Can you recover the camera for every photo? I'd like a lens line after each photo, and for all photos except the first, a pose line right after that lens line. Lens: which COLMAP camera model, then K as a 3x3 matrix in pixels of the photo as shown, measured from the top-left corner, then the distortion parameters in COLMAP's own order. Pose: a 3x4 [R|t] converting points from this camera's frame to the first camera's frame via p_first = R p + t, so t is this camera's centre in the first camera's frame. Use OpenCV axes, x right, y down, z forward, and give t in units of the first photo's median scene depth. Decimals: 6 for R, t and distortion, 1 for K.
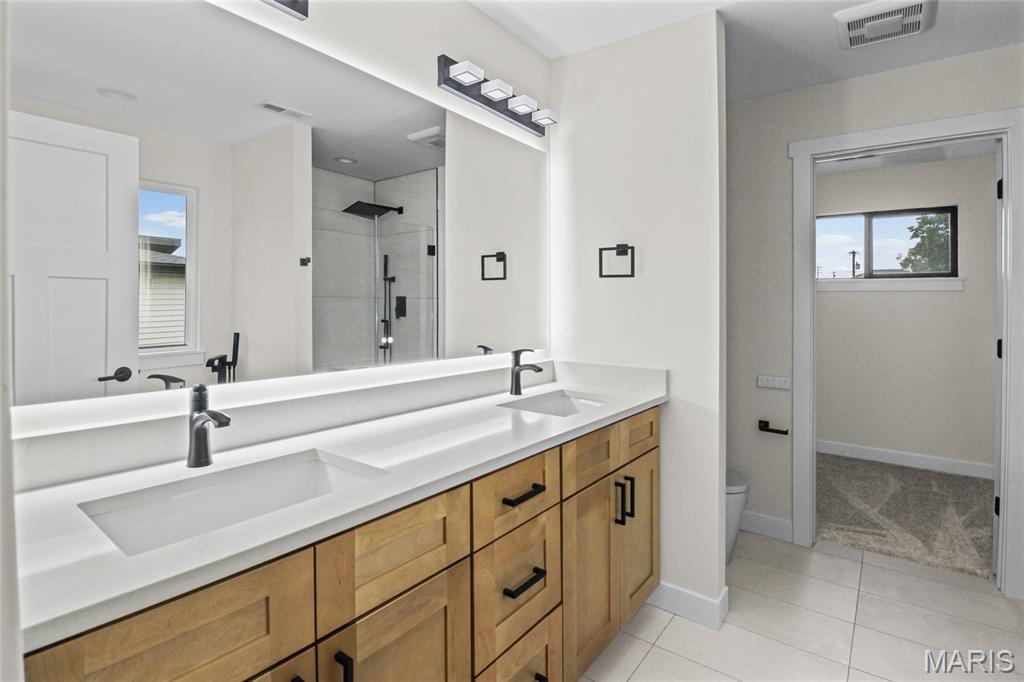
lens RADIAL K [[503.4, 0, 538.6], [0, 503.4, 301.2], [0, 0, 1]] dist [0.001376, -0.002088]
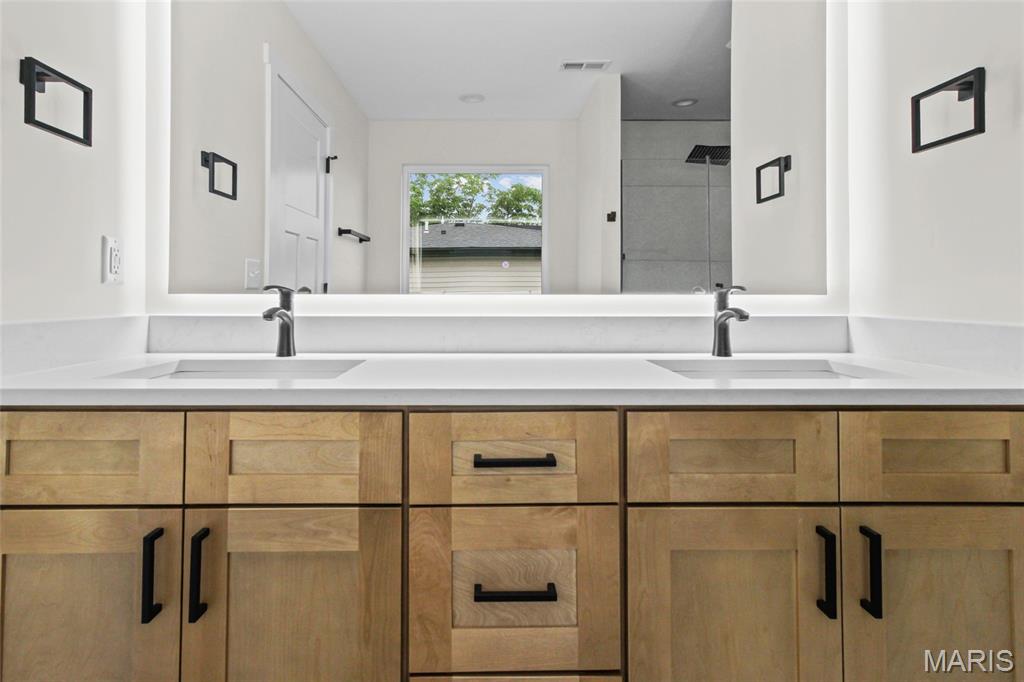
lens RADIAL K [[541.3, 0, 502.9], [0, 541.3, 284.4], [0, 0, 1]] dist [0.006791, 0.000592]
pose [[0.586066, -0.028643, -0.809757, 0.576730], [0.014455, 0.999586, -0.024896, 0.172718], [0.810134, 0.002886, 0.586237, 0.582682]]
